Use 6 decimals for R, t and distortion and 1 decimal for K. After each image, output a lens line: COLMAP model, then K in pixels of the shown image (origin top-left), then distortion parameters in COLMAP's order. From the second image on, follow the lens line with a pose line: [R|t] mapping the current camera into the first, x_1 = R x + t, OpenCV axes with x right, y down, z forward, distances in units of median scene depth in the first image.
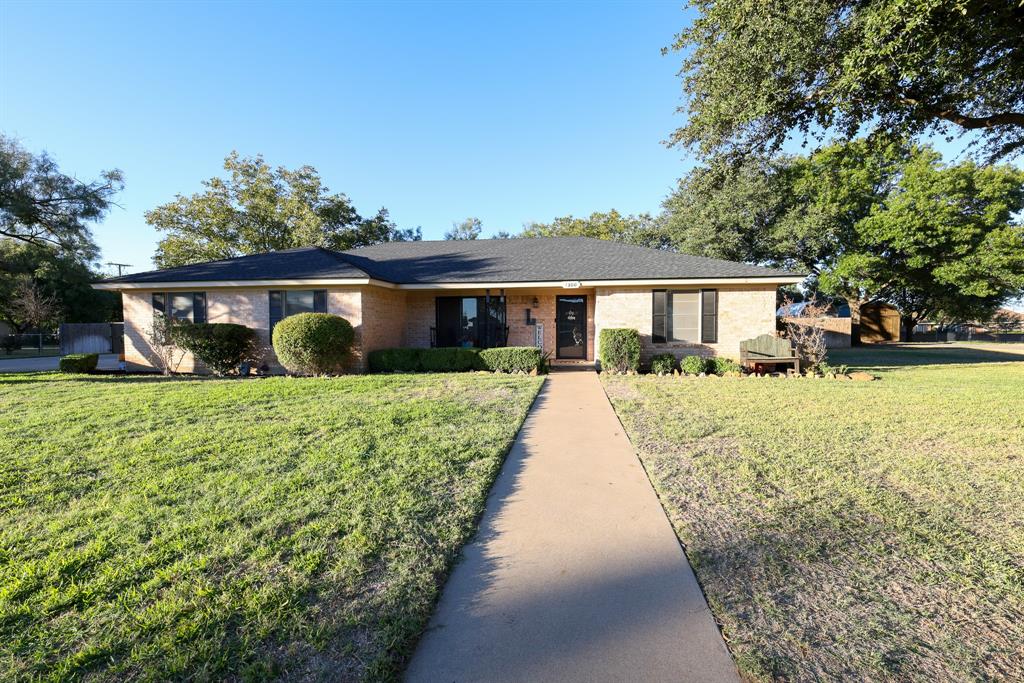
lens RADIAL K [[443.7, 0, 512.3], [0, 443.7, 347.7], [0, 0, 1]] dist [0.001801, -0.000153]
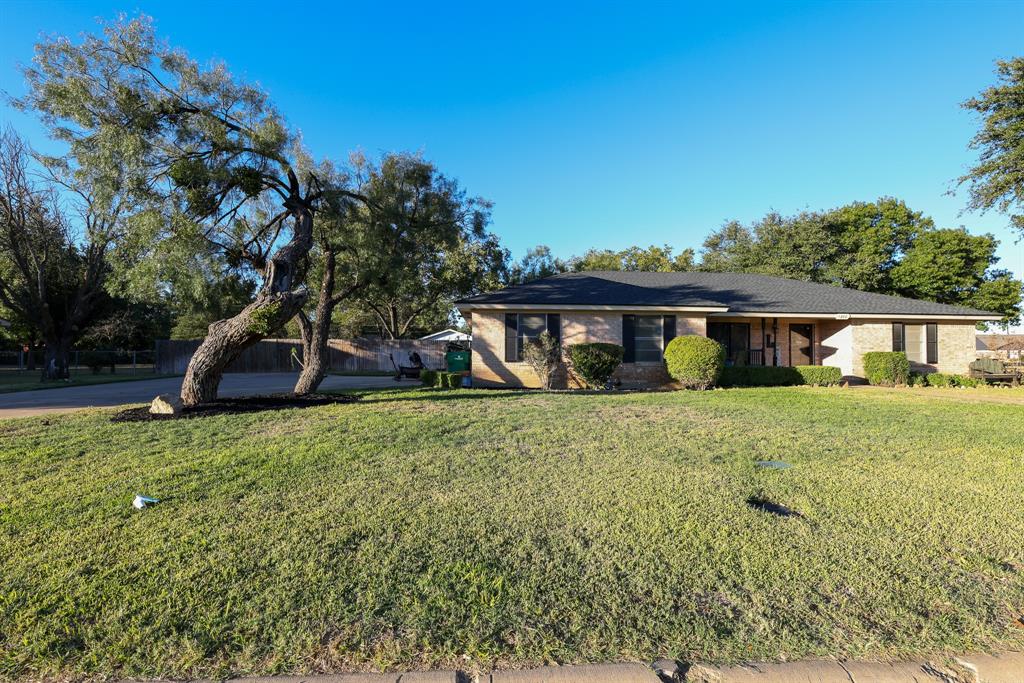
lens RADIAL K [[443.7, 0, 509.3], [0, 443.7, 342.6], [0, 0, 1]] dist [0.001801, -0.000153]
pose [[0.977740, 0.017477, 0.209092, -1.048472], [-0.006750, 0.998629, -0.051906, 0.004997], [-0.209713, 0.049339, 0.976517, -0.027827]]
